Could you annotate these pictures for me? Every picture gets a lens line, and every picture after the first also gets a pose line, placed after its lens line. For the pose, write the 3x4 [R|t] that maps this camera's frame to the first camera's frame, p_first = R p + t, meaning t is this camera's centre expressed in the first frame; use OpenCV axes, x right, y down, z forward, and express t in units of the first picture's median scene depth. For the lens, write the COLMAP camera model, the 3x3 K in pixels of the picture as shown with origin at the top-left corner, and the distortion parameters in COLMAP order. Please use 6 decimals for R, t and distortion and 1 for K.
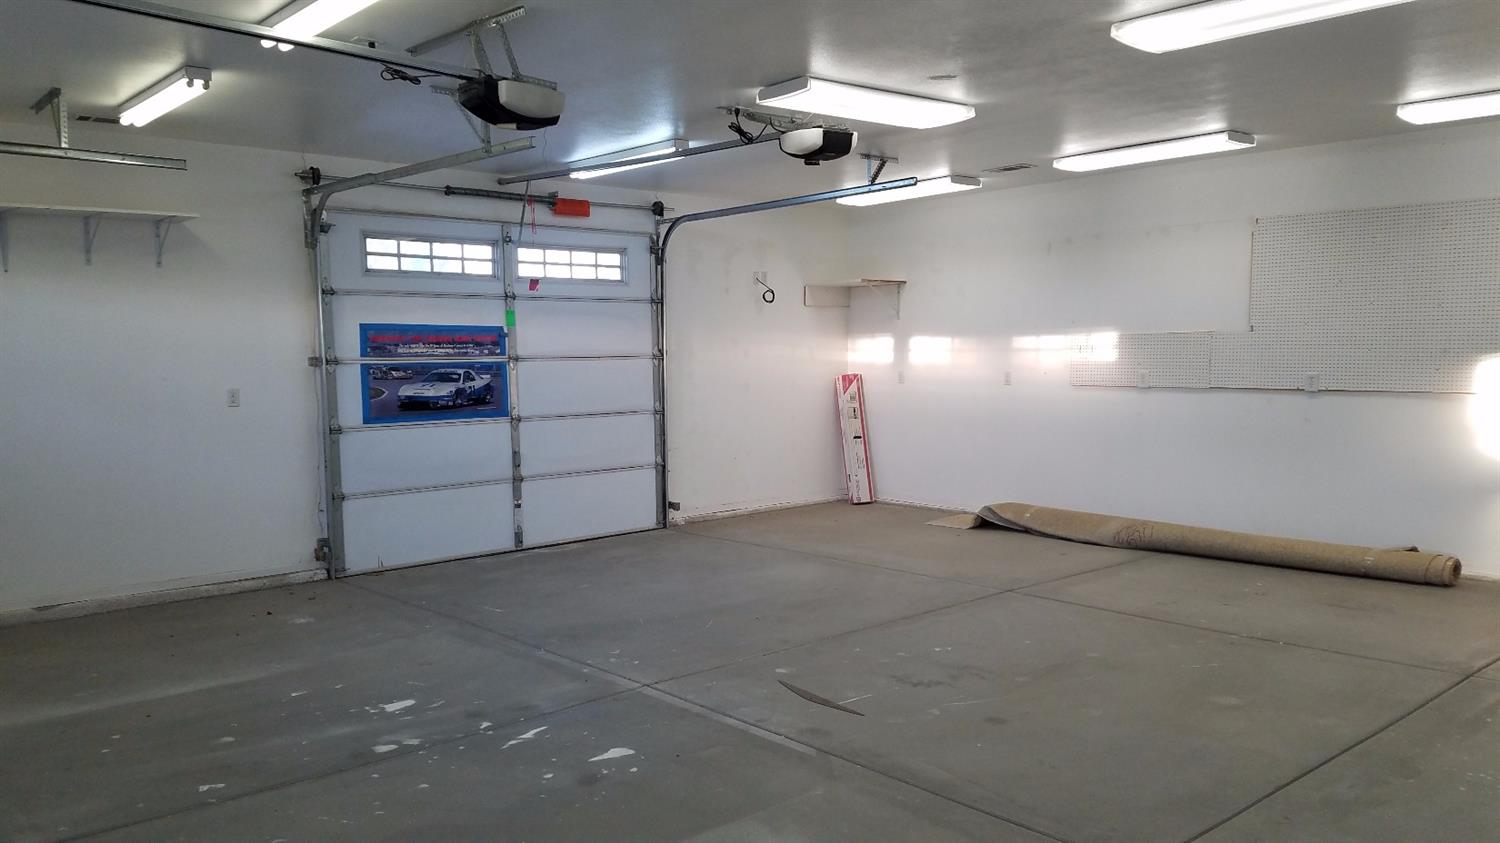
lens RADIAL K [[1157.2, 0, 776.9], [0, 1157.2, 437.8], [0, 0, 1]] dist [0.080401, -0.050432]
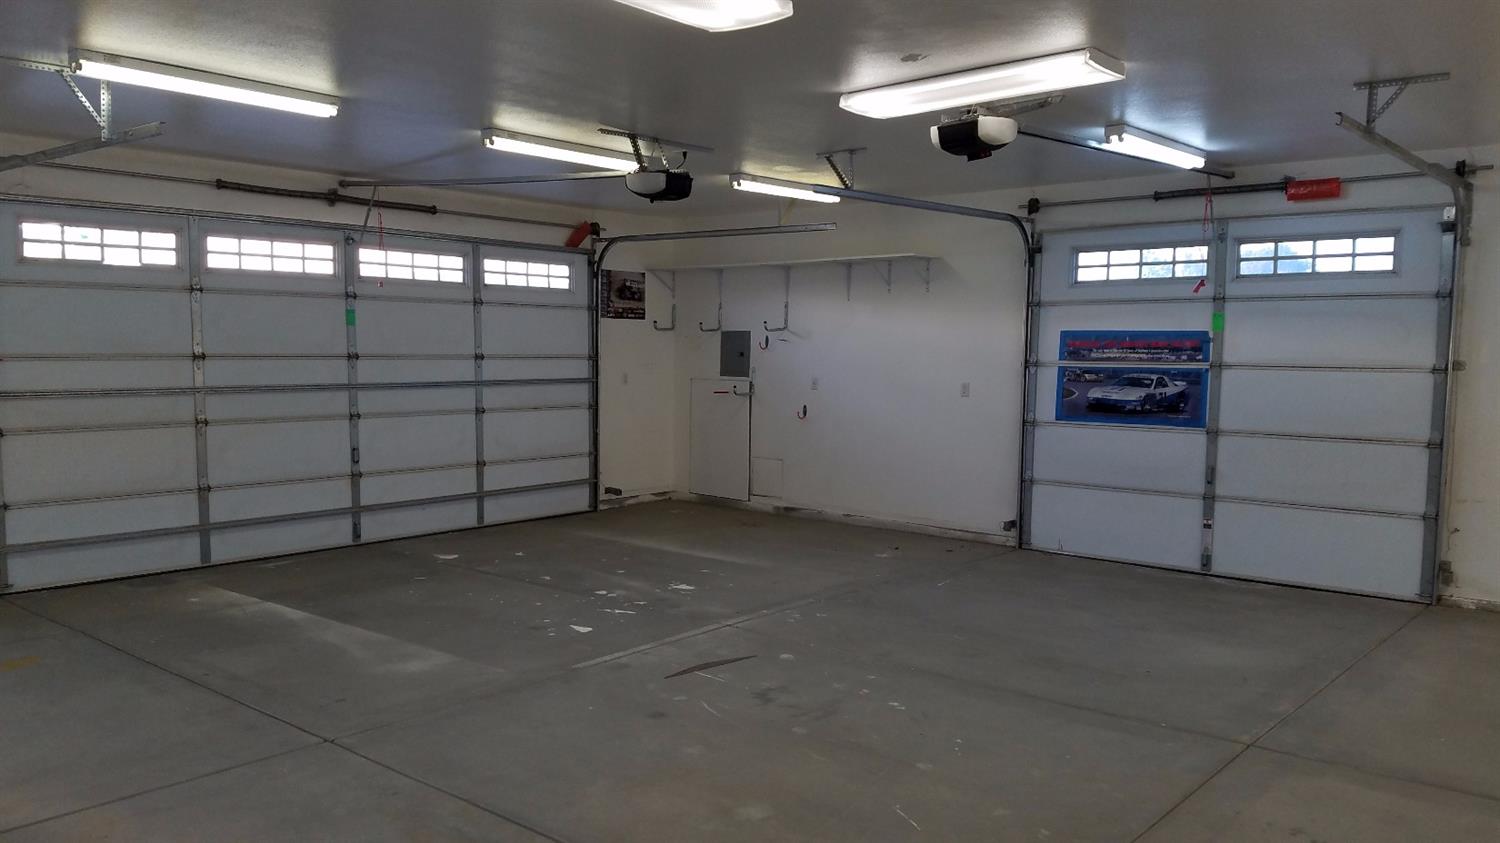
lens RADIAL K [[1157.2, 0, 737.5], [0, 1157.2, 420.2], [0, 0, 1]] dist [0.080401, -0.050432]
pose [[0.093549, 0.068857, -0.993231, 1.016035], [-0.095936, 0.993587, 0.059845, -0.068515], [0.990982, 0.089688, 0.099555, 0.821215]]
